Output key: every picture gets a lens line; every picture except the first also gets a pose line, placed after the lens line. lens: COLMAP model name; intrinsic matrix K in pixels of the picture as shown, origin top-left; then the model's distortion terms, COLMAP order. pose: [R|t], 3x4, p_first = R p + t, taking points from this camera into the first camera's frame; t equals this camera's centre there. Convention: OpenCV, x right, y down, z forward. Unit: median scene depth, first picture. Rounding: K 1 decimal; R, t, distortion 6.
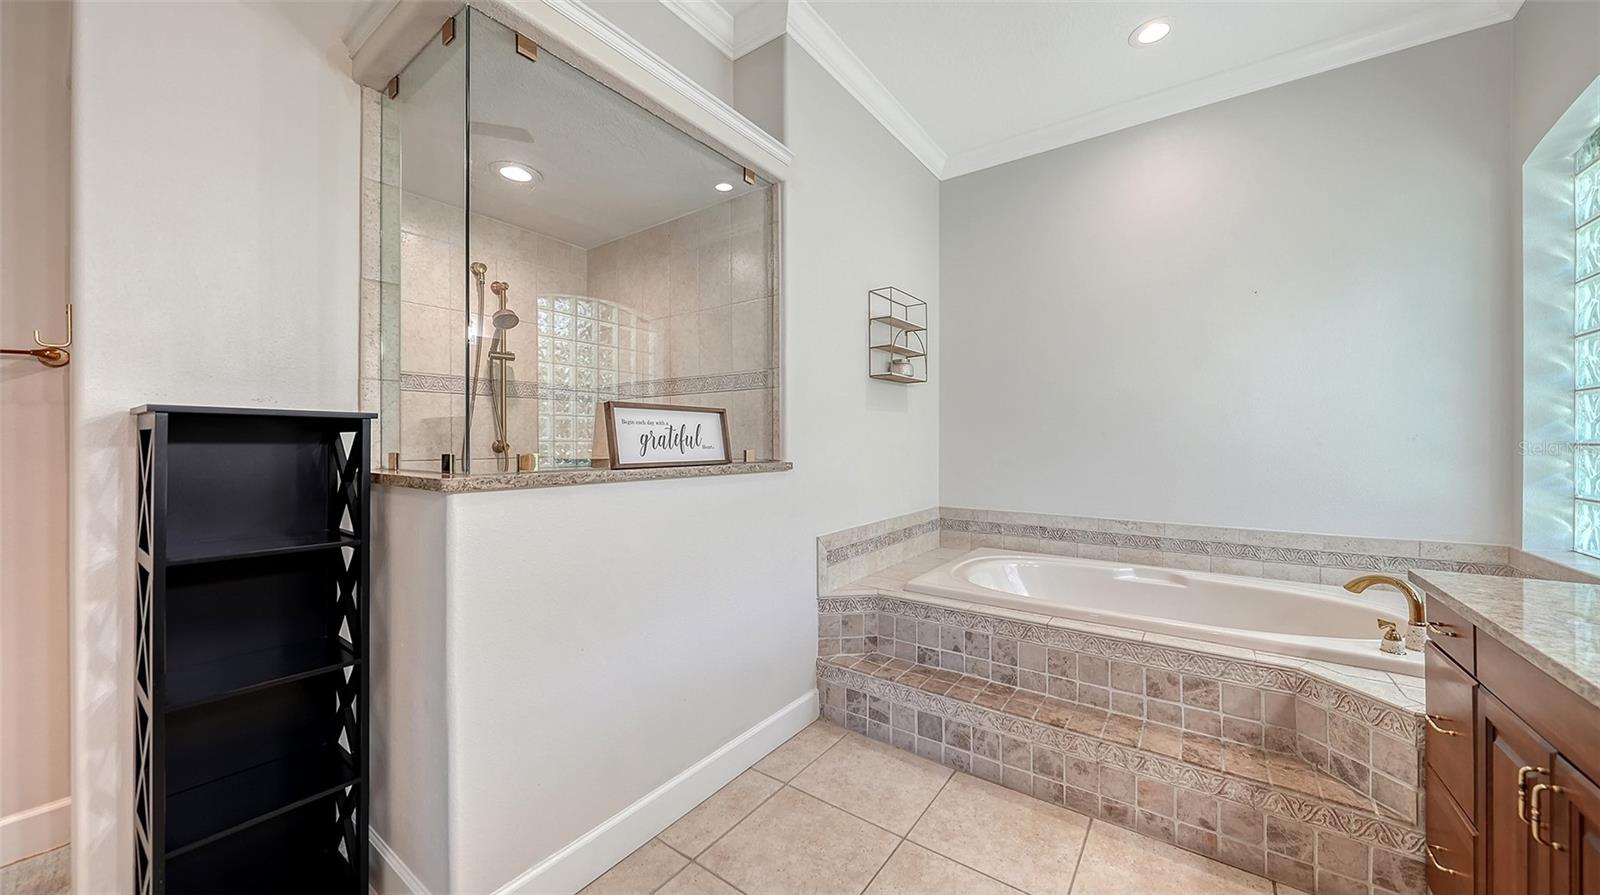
lens RADIAL K [[561.0, 0, 796.5], [0, 561.0, 447.2], [0, 0, 1]] dist [0.000067, -0.000601]
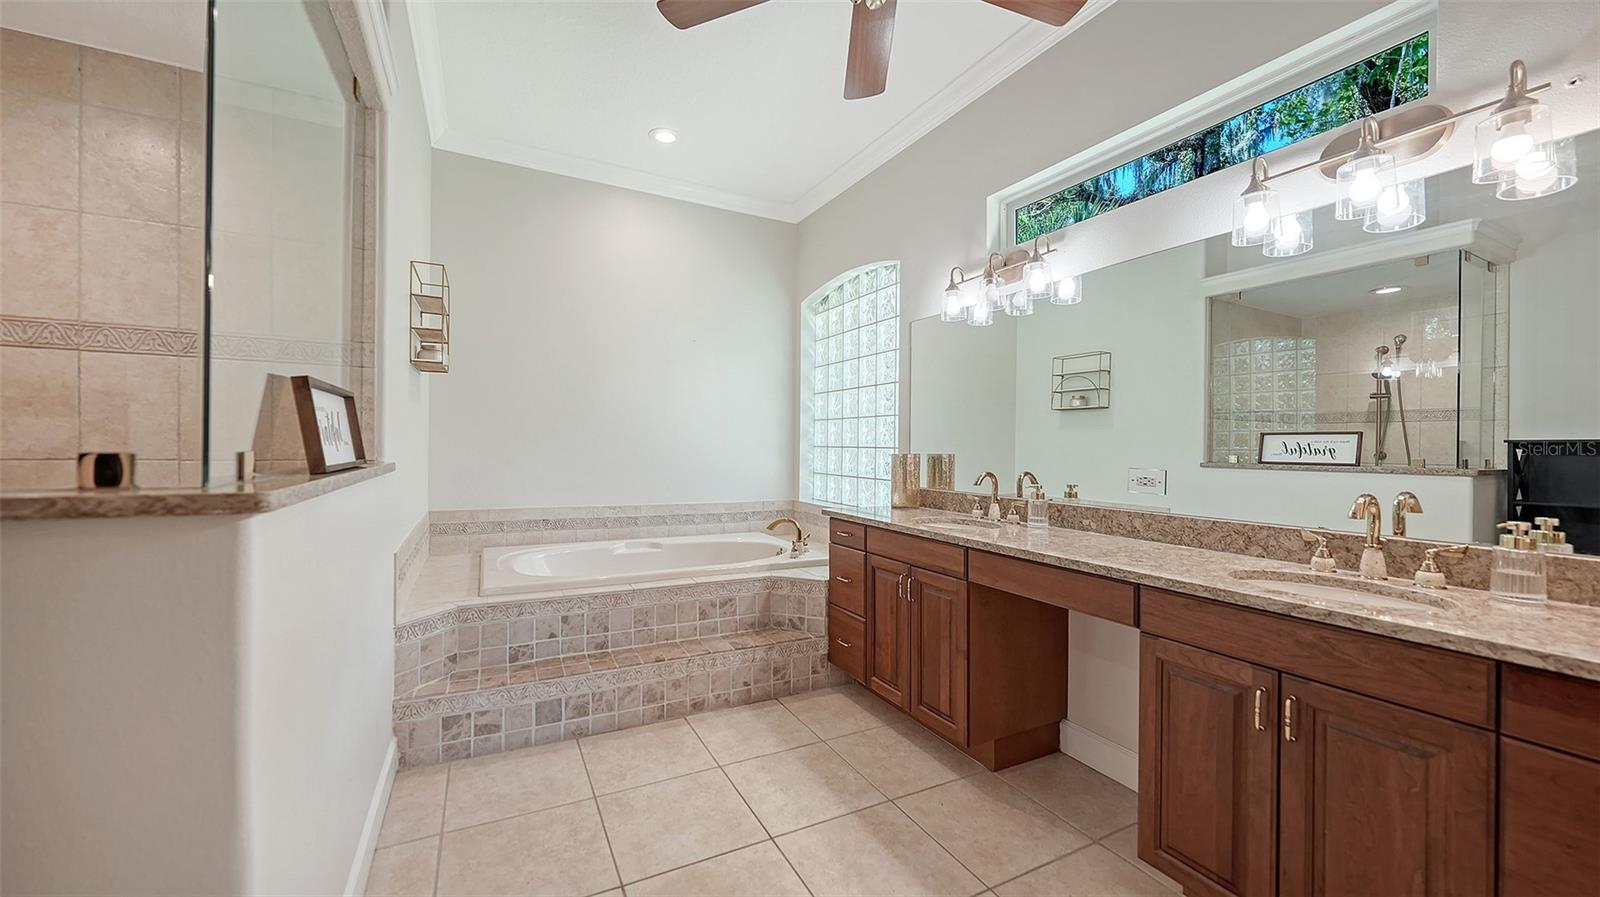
lens RADIAL K [[586.1, 0, 785.2], [0, 586.1, 447.4], [0, 0, 1]] dist [-0.000156, -0.000029]
pose [[0.459099, 0.004131, 0.888375, -0.546515], [-0.006700, 0.999977, -0.001188, 0.001855], [-0.888360, -0.005406, 0.459116, 0.111018]]
